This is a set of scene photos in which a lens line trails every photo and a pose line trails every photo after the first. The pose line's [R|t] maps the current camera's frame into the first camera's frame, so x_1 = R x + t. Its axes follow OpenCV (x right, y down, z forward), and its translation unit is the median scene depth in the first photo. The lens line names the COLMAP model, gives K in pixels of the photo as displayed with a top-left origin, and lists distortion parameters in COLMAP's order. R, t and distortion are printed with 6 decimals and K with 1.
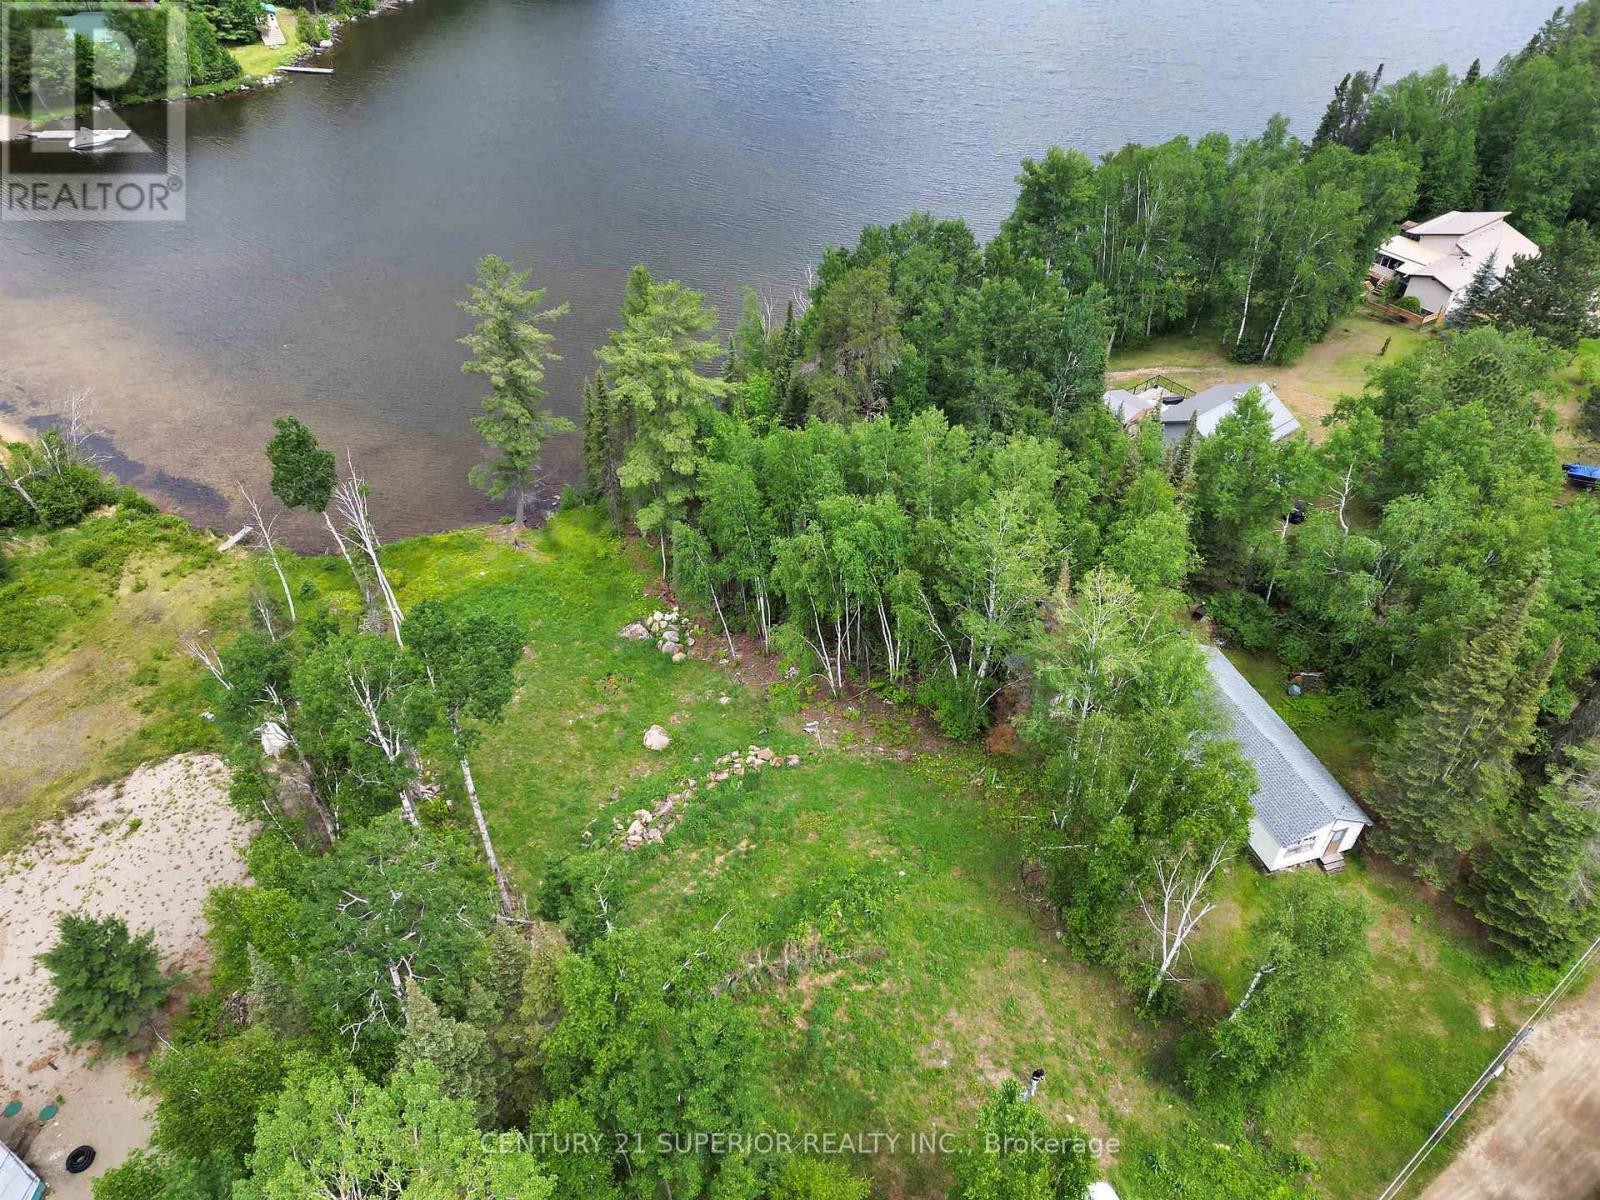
lens RADIAL K [[1139.8, 0, 802.3], [0, 1139.8, 606.2], [0, 0, 1]] dist [0.080836, -0.074467]
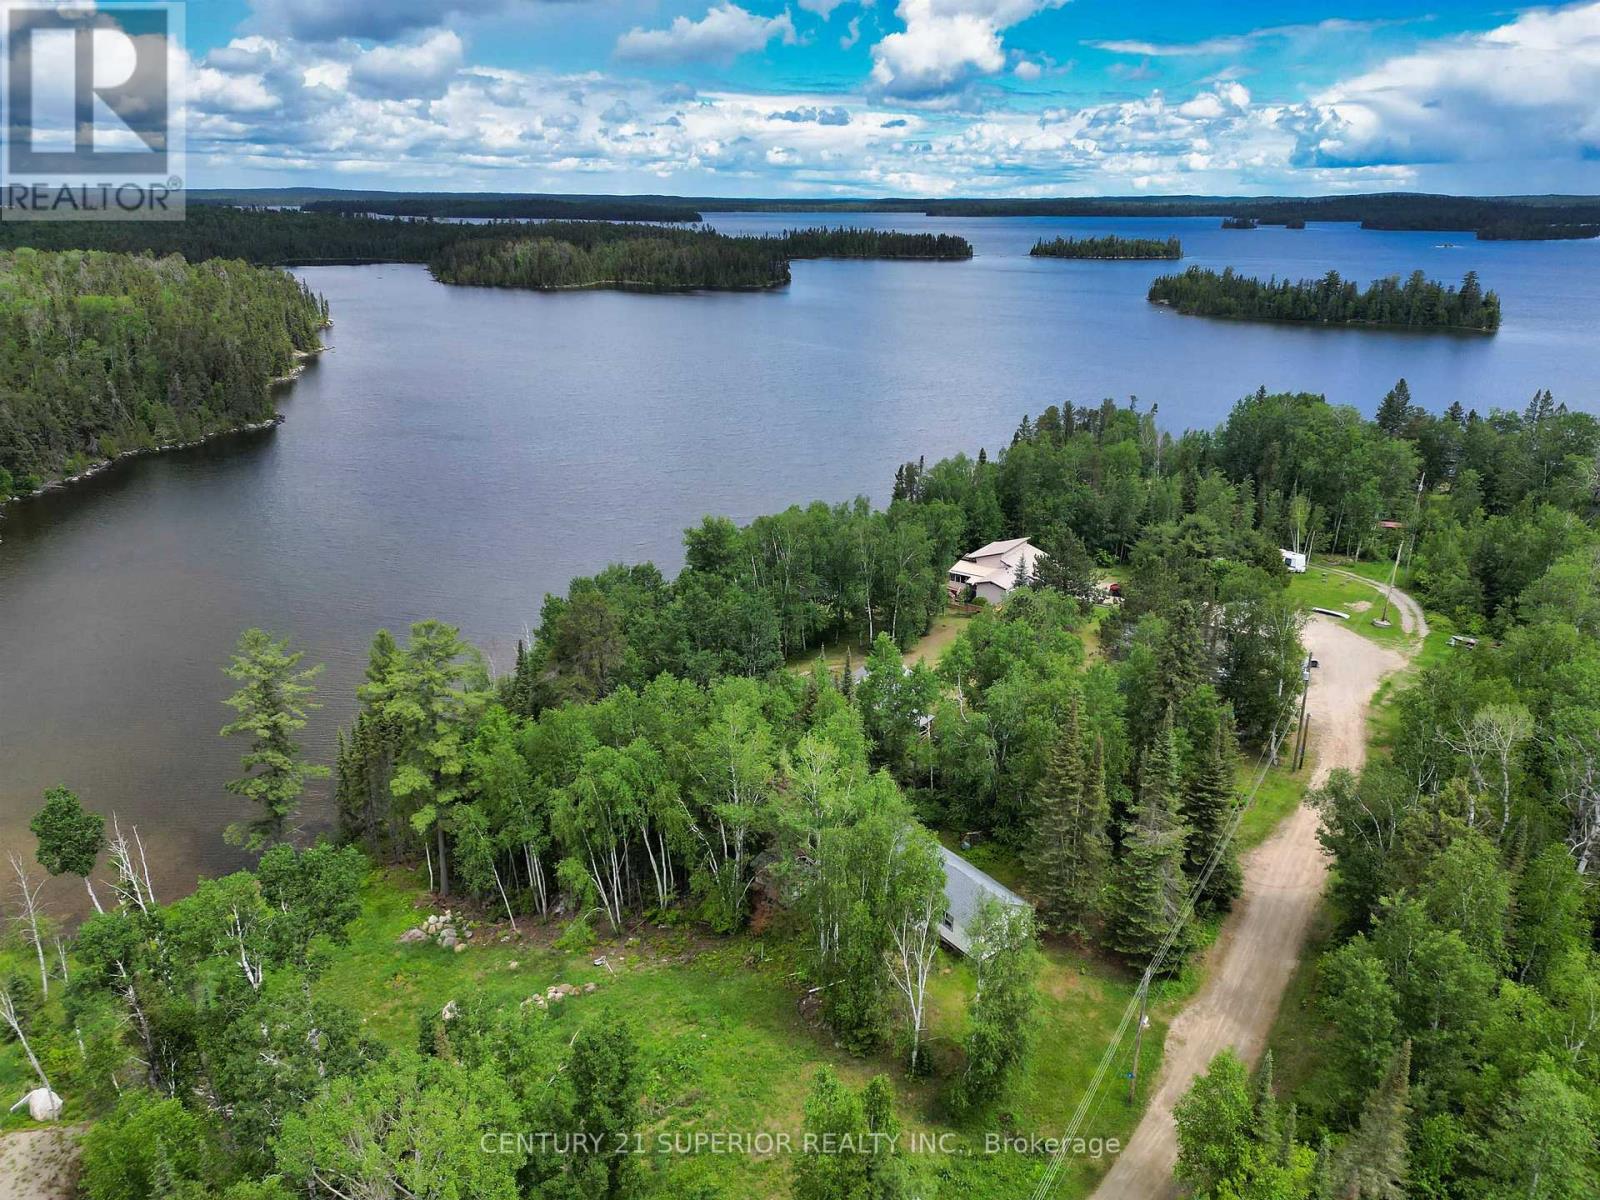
lens RADIAL K [[1139.8, 0, 826.8], [0, 1139.8, 596.0], [0, 0, 1]] dist [0.080836, -0.074467]
pose [[0.943138, -0.112605, 0.312747, -0.101153], [0.217062, 0.921203, -0.322906, 0.198584], [-0.251742, 0.372431, 0.893264, -0.236826]]
